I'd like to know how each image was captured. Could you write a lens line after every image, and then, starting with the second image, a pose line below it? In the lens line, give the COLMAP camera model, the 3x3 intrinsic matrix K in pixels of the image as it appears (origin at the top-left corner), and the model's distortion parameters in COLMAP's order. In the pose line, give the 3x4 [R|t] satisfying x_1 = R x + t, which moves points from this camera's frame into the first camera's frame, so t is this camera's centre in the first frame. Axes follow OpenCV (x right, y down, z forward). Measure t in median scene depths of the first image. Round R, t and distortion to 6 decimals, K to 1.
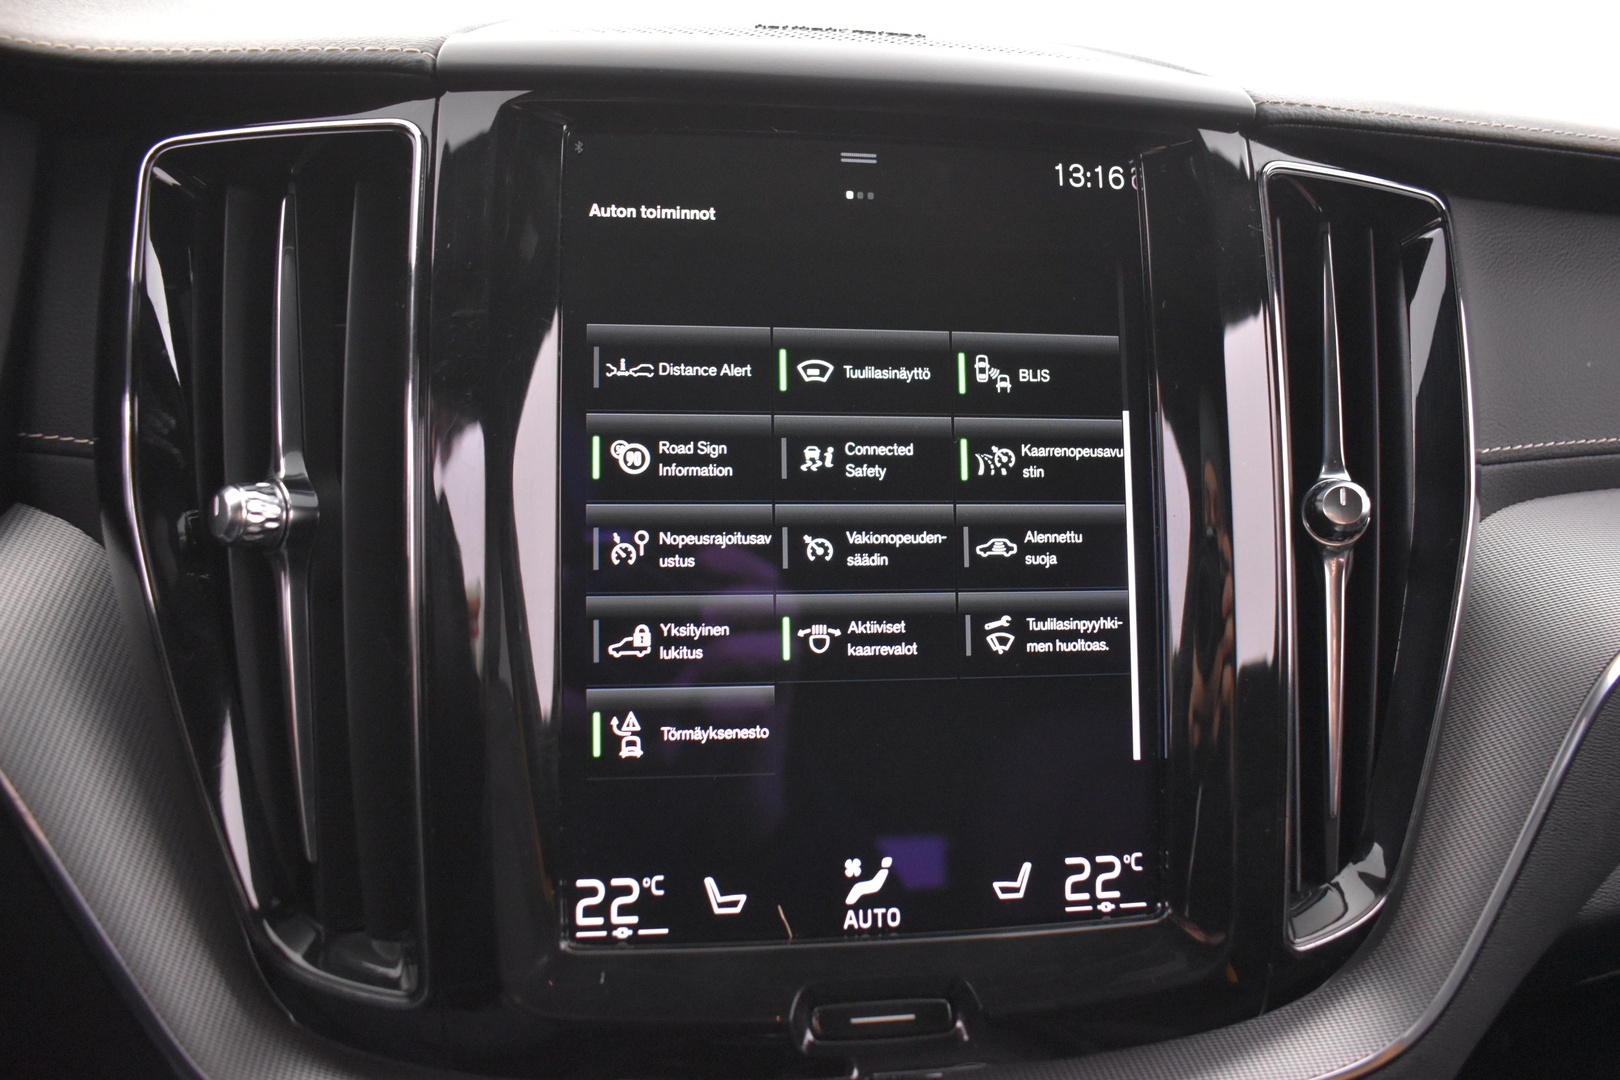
lens RADIAL K [[1248.8, 0, 808.9], [0, 1248.8, 532.8], [0, 0, 1]] dist [-0.104681, 0.010186]
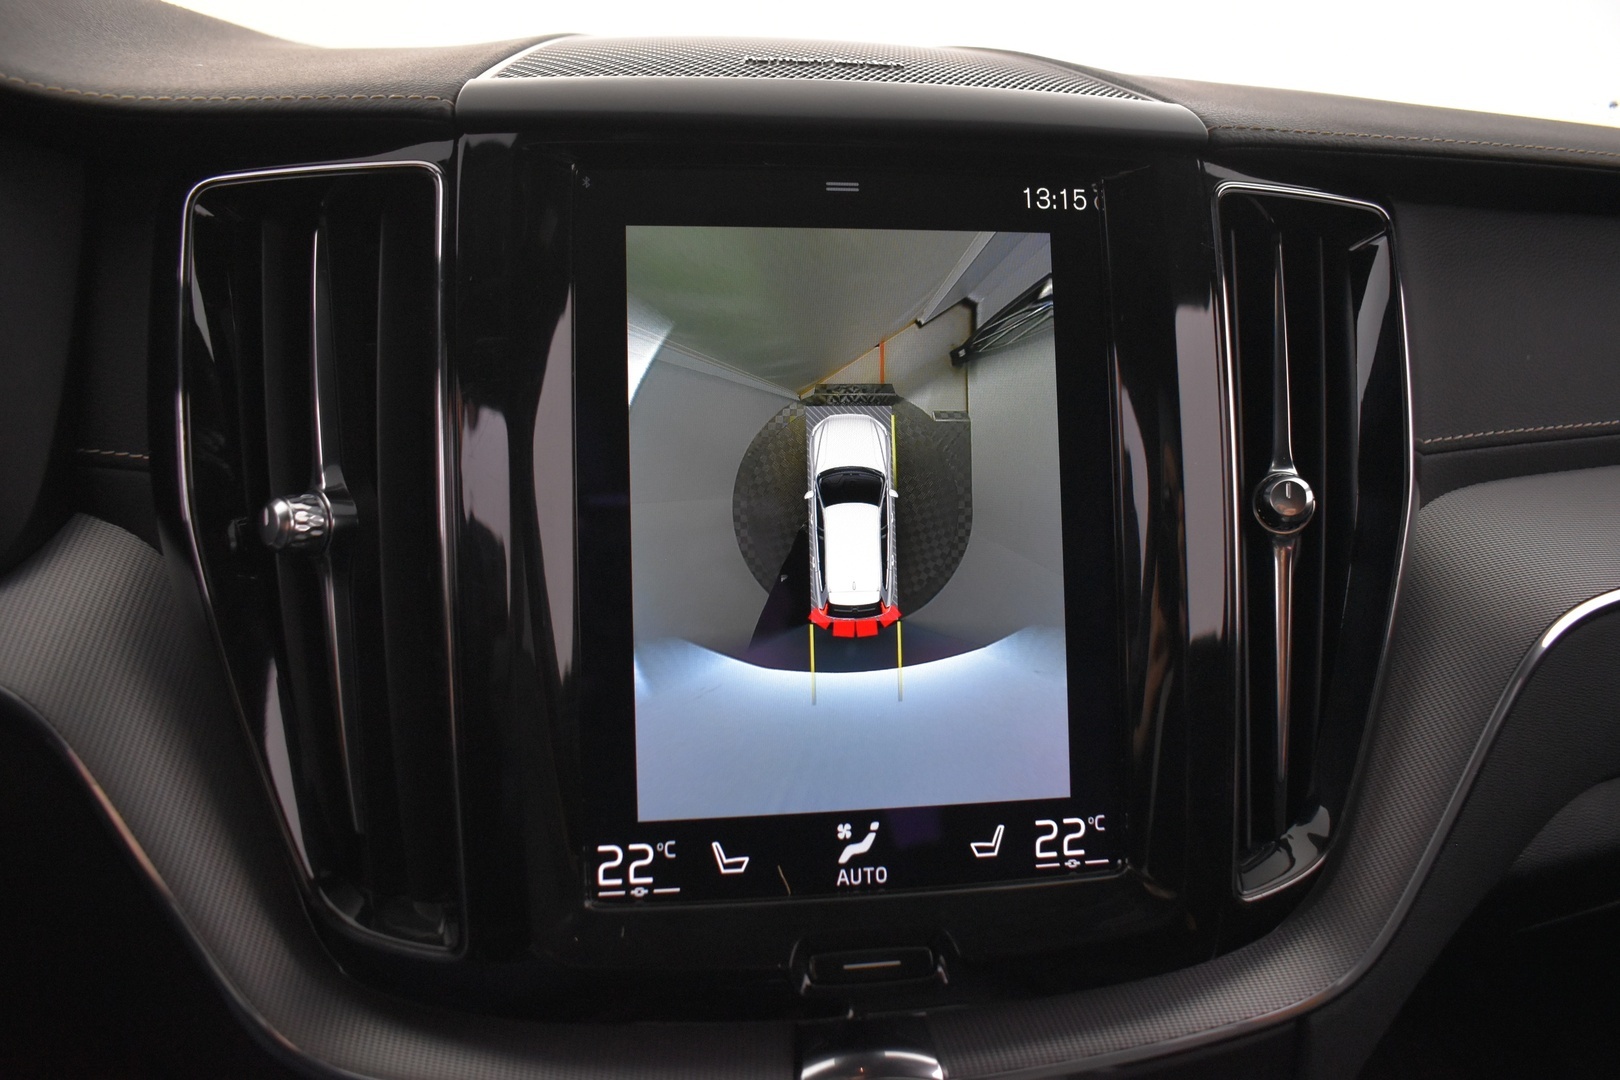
lens RADIAL K [[1248.8, 0, 809.2], [0, 1248.8, 538.1], [0, 0, 1]] dist [-0.104681, 0.010186]
pose [[0.999919, -0.012763, 0.000239, 0.006814], [0.012744, 0.999164, 0.038849, -0.036636], [-0.000734, -0.038843, 0.999245, -0.105069]]
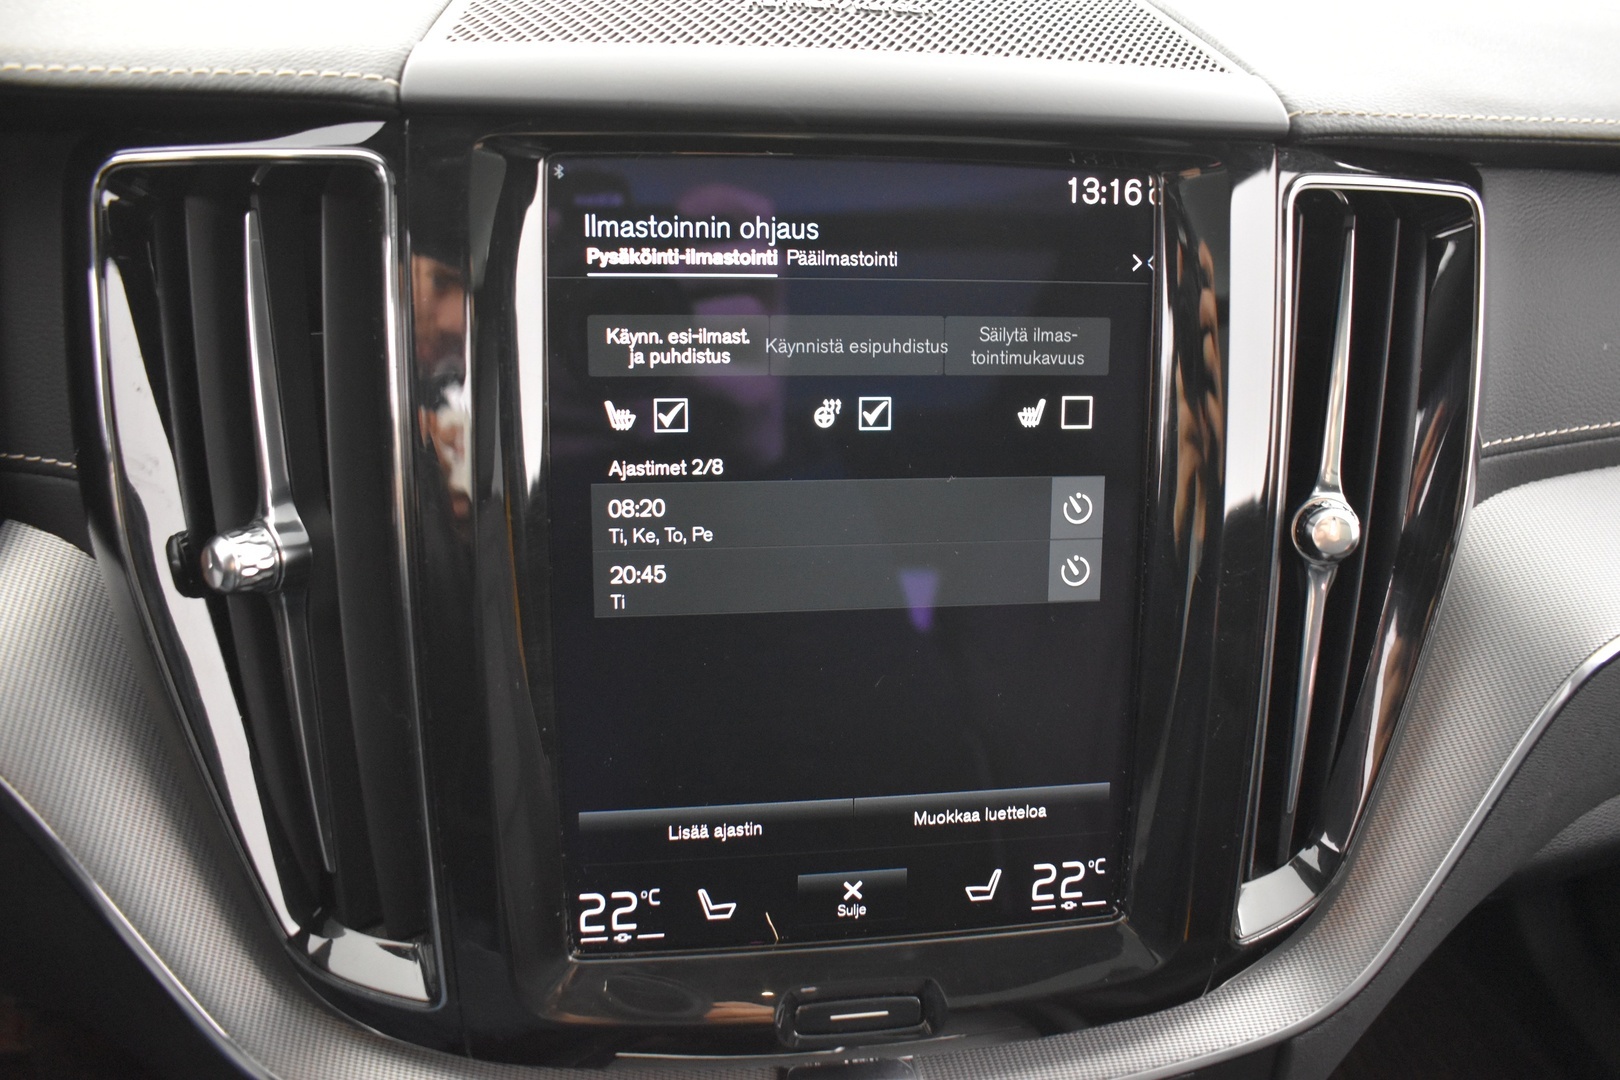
lens RADIAL K [[1248.8, 0, 812.3], [0, 1248.8, 533.2], [0, 0, 1]] dist [-0.104681, 0.010186]
pose [[0.999841, 0.015962, 0.008001, 0.001818], [-0.017433, 0.969611, 0.244029, -0.273569], [-0.003862, -0.244130, 0.969735, 0.028867]]
